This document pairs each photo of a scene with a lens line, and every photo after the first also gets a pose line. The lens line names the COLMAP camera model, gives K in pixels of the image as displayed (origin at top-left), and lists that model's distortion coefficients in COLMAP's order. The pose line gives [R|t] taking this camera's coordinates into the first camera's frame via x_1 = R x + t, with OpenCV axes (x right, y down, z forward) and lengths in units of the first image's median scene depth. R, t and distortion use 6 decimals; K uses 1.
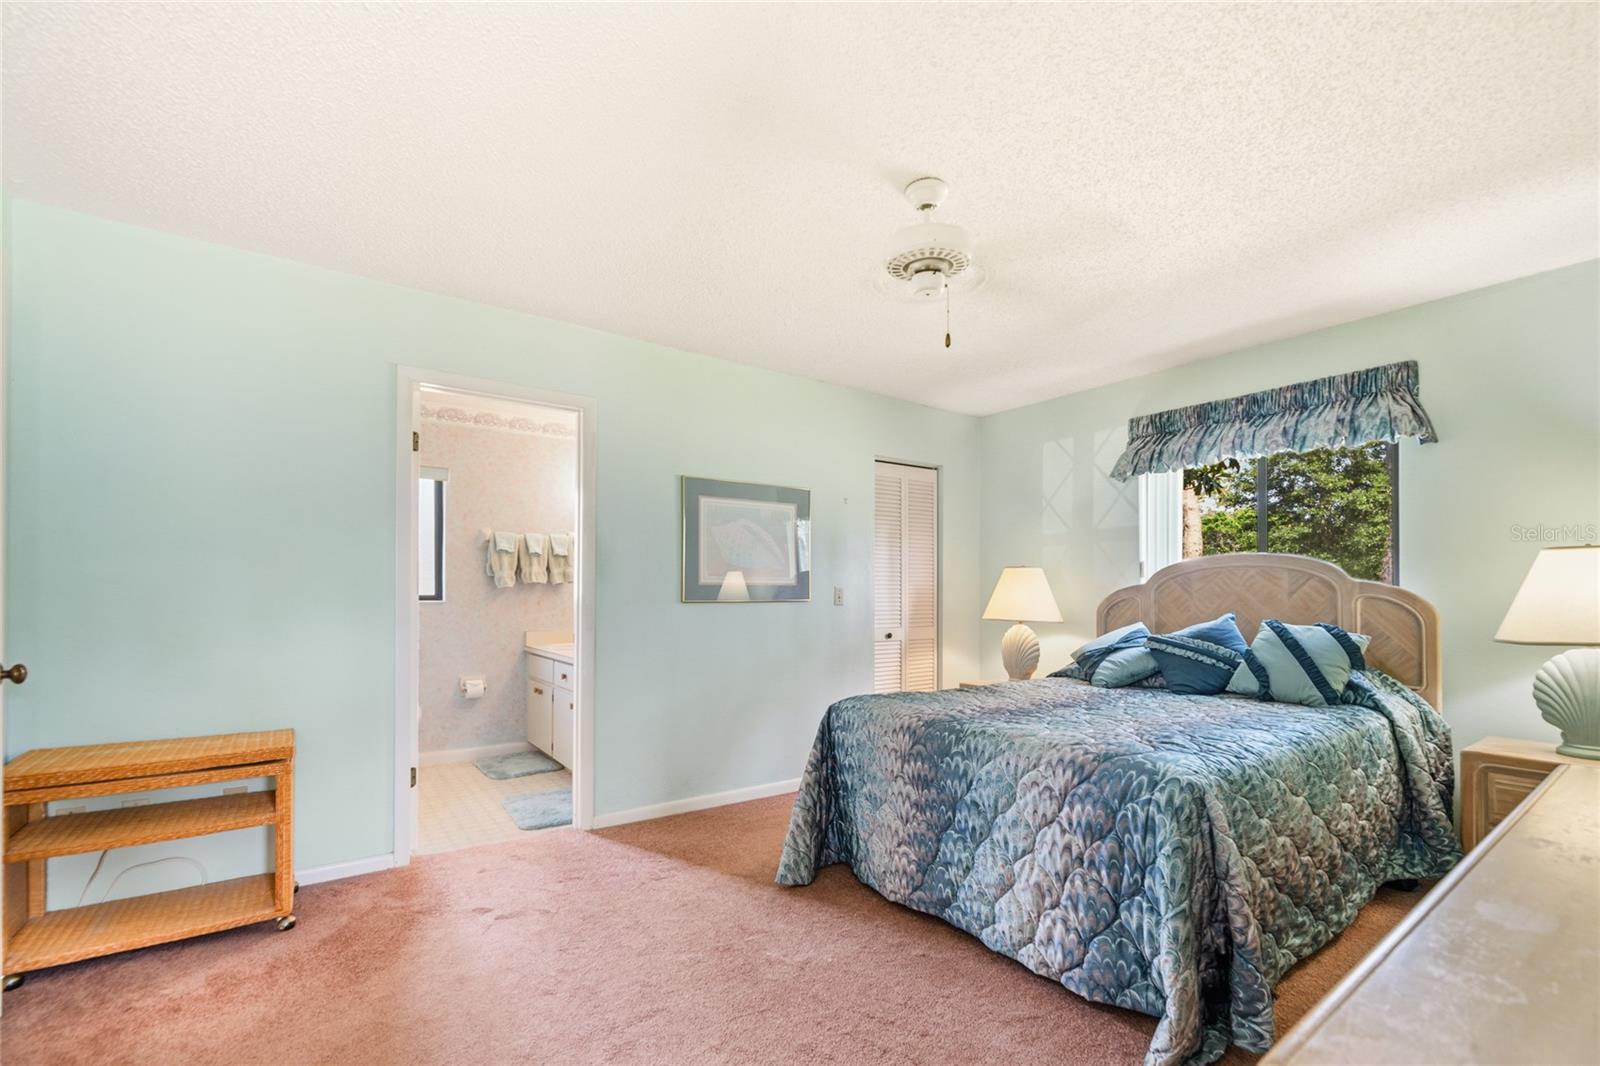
lens RADIAL K [[703.7, 0, 832.0], [0, 703.7, 594.1], [0, 0, 1]] dist [-0.001688, -0.000220]
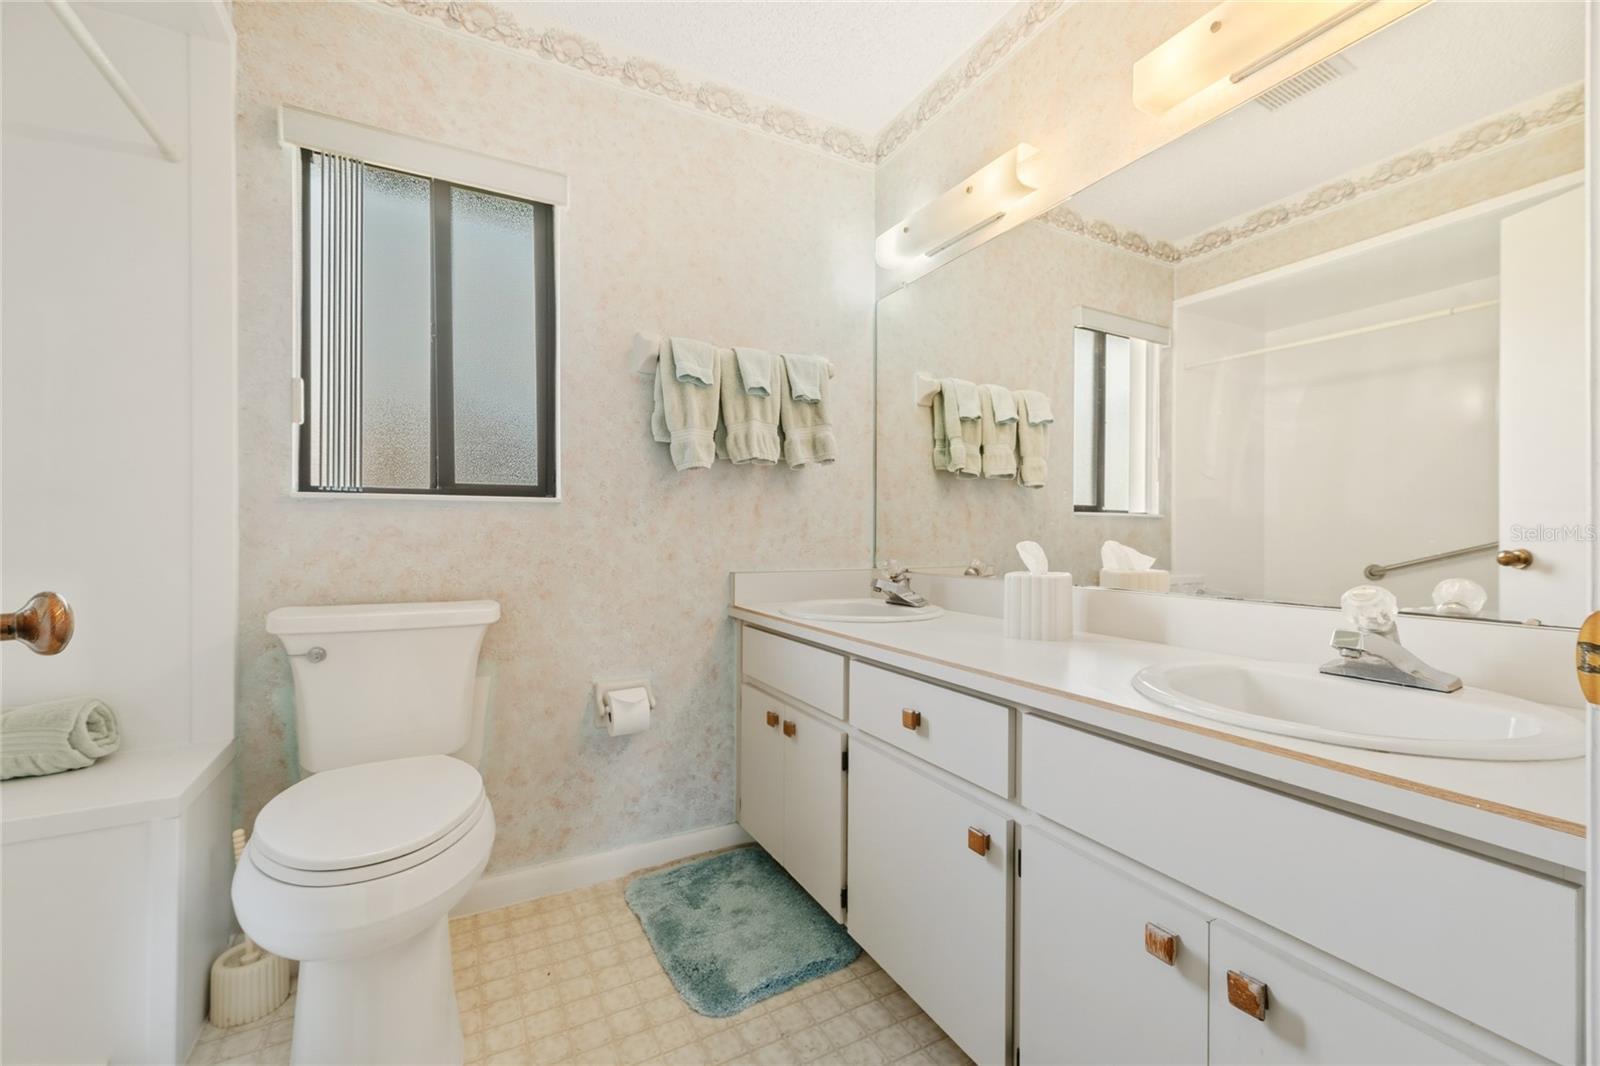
lens RADIAL K [[644.7, 0, 799.1], [0, 644.7, 533.7], [0, 0, 1]] dist [-0.000246, 0.000061]
pose [[0.989346, -0.003055, -0.145553, -0.344401], [0.004097, 0.999968, 0.006862, 0.026930], [0.145528, -0.007385, 0.989327, 0.623556]]
